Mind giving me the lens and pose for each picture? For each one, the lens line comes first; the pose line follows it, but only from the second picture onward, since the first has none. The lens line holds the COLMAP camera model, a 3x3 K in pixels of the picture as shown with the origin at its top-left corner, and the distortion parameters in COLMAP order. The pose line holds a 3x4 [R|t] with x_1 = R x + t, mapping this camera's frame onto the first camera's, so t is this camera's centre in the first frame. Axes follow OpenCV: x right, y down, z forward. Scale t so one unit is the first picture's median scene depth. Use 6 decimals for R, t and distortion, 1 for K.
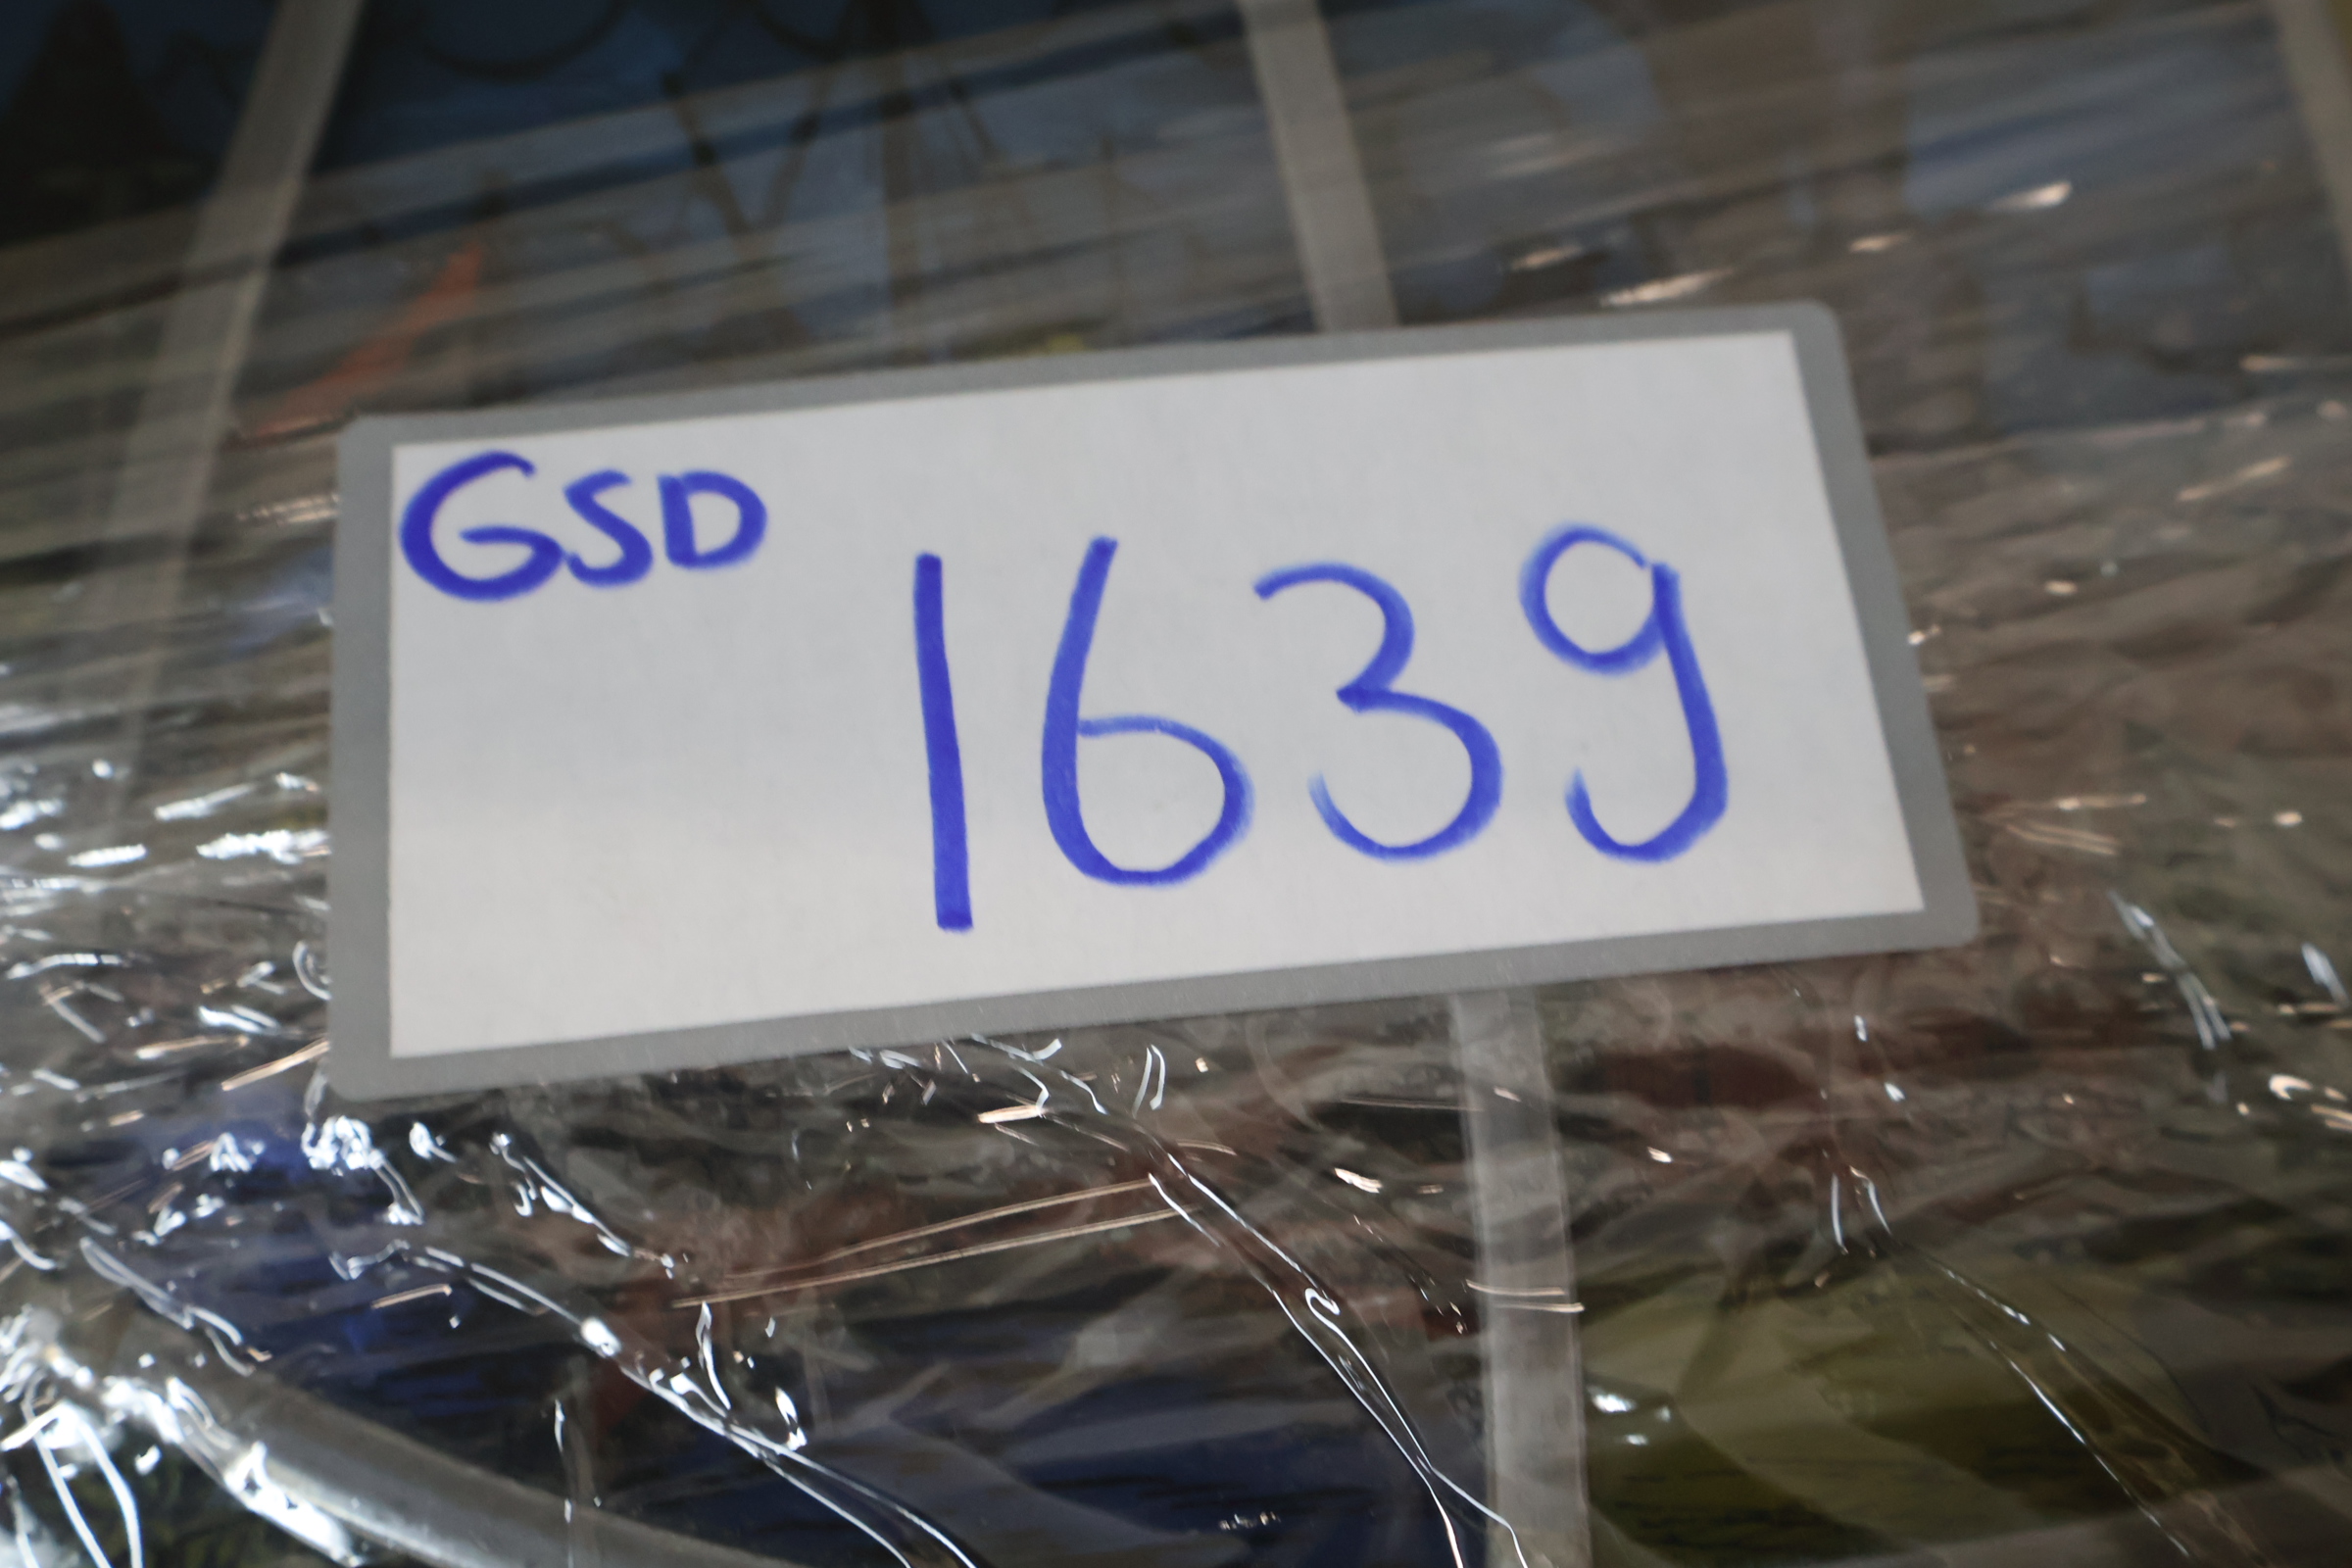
lens RADIAL K [[2698.8, 0, 1185.7], [0, 2698.8, 773.1], [0, 0, 1]] dist [0.016887, 0.007667]
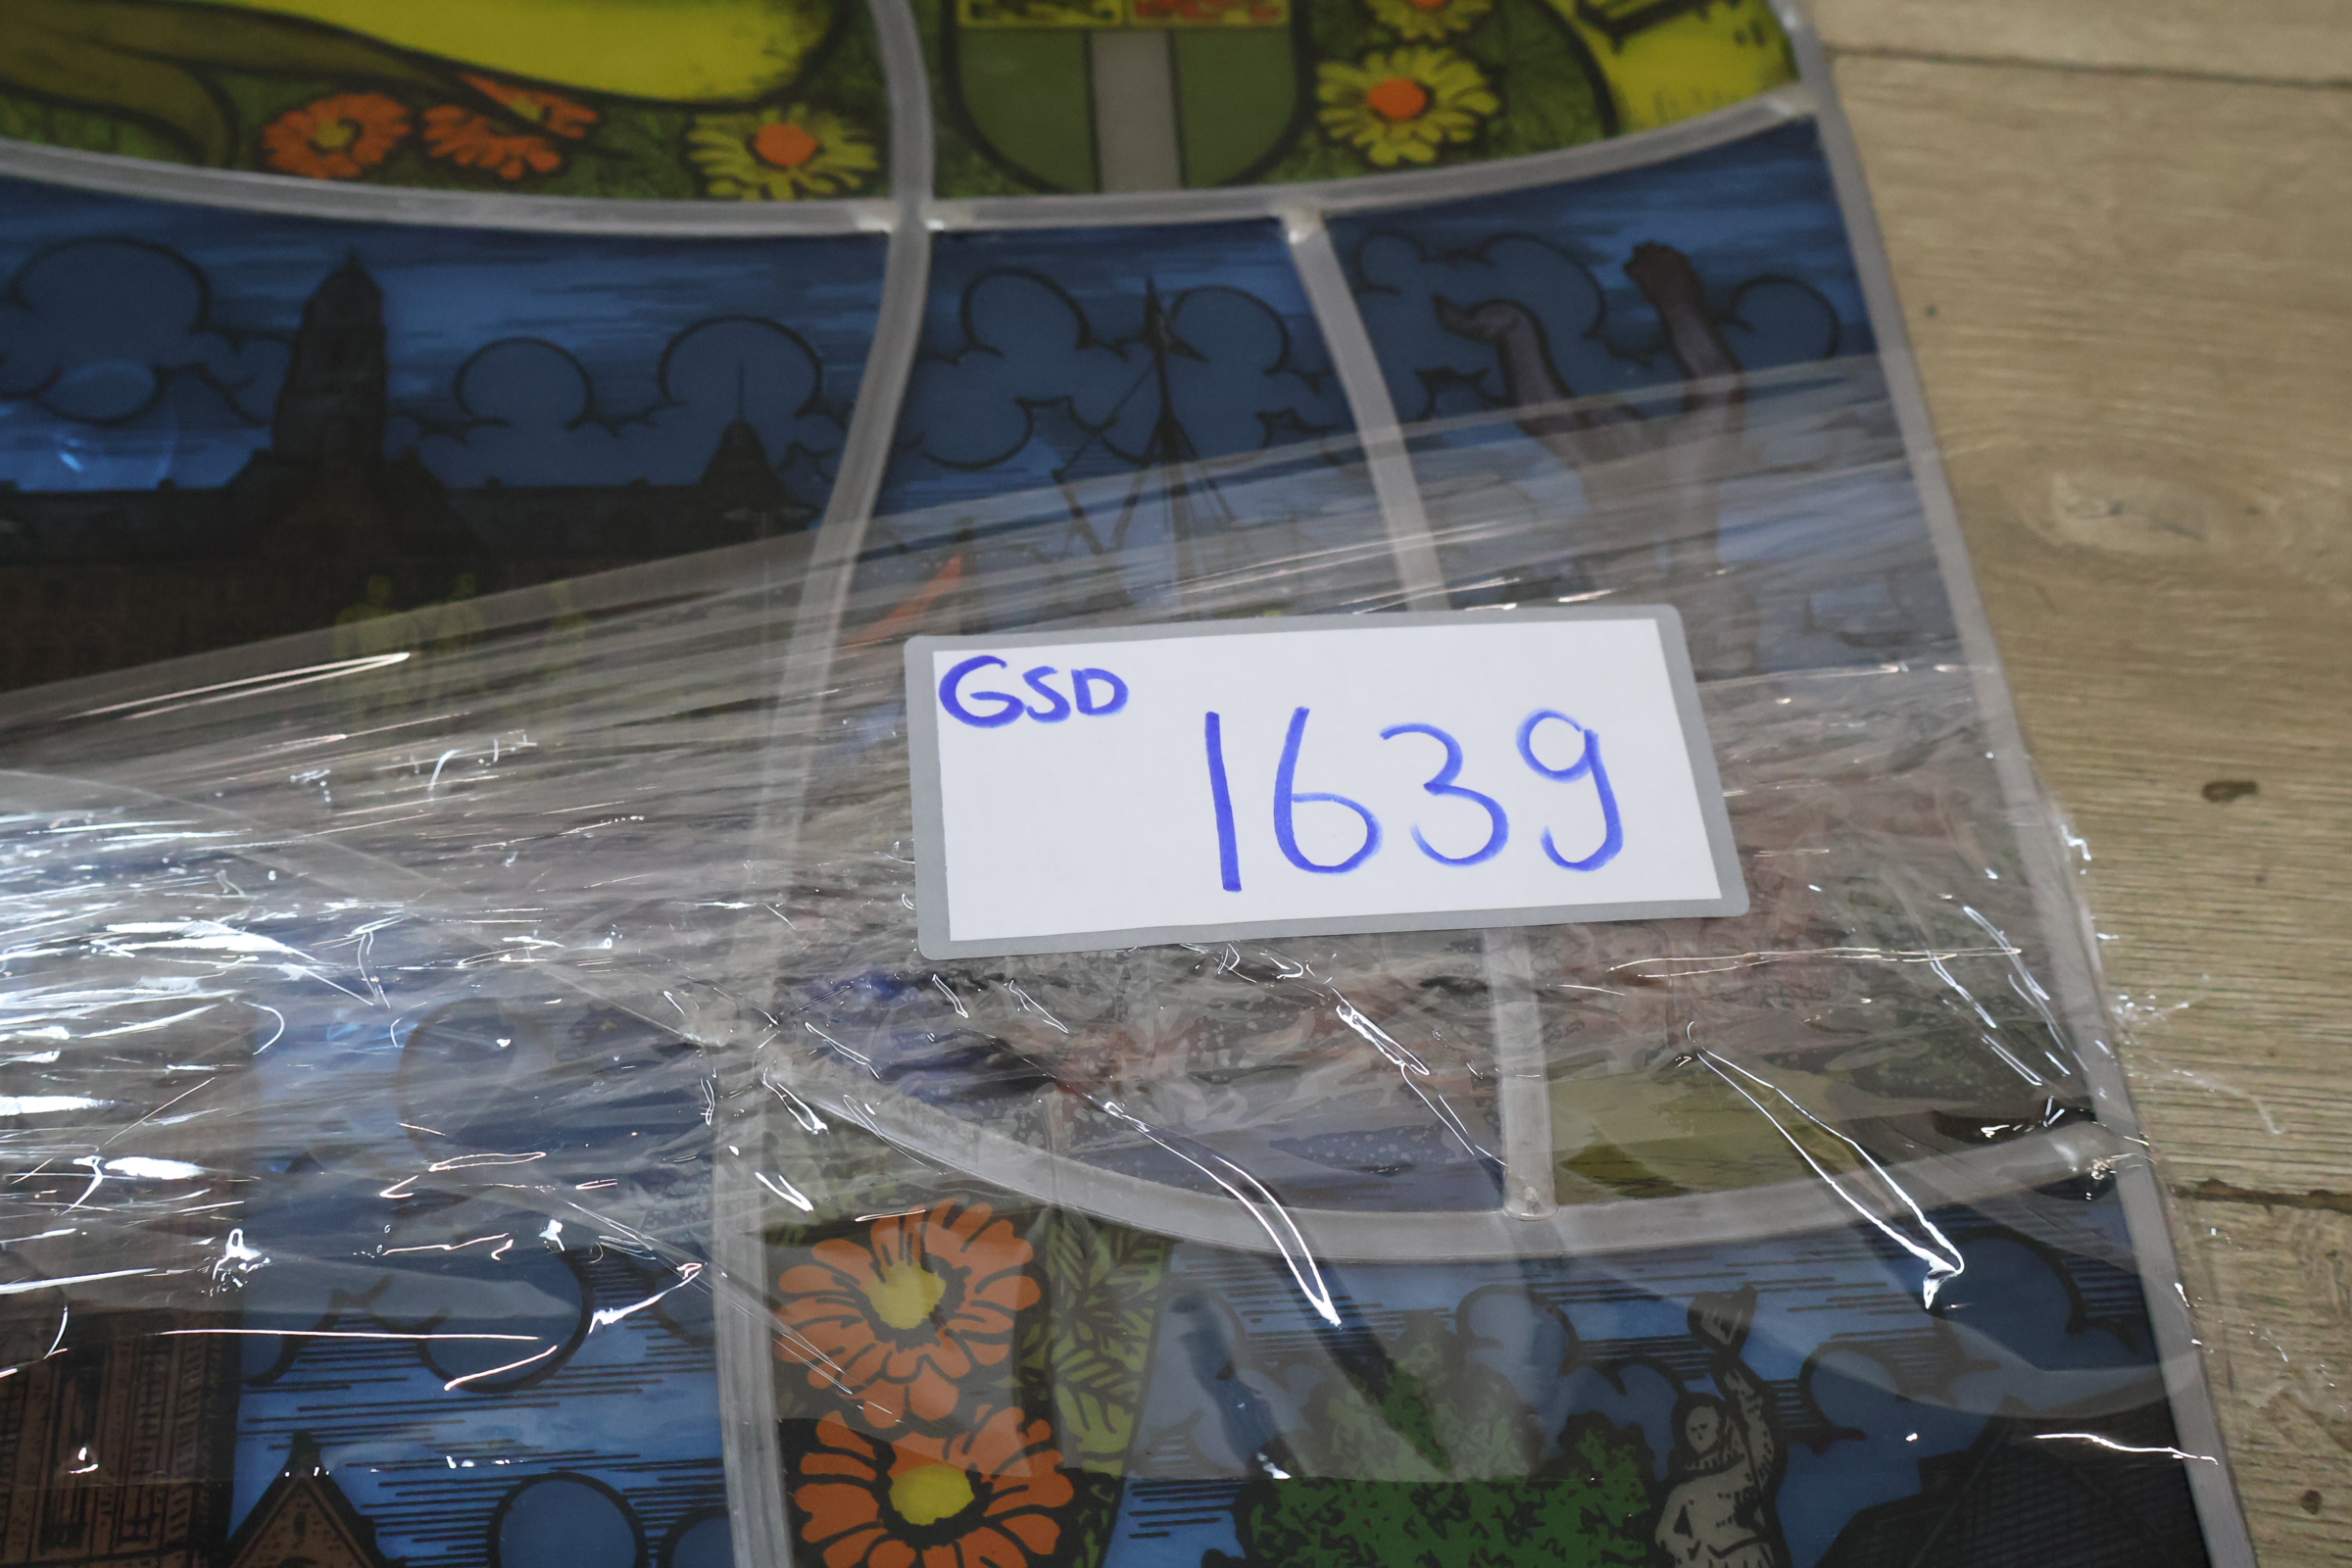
lens RADIAL K [[2685.5, 0, 1176.0], [0, 2685.5, 784.0], [0, 0, 1]] dist [0.010024, 0.015186]
pose [[0.999276, 0.029339, 0.024210, -0.165305], [-0.025152, 0.987106, -0.158077, 0.273236], [-0.028536, 0.157354, 0.987130, -0.886778]]
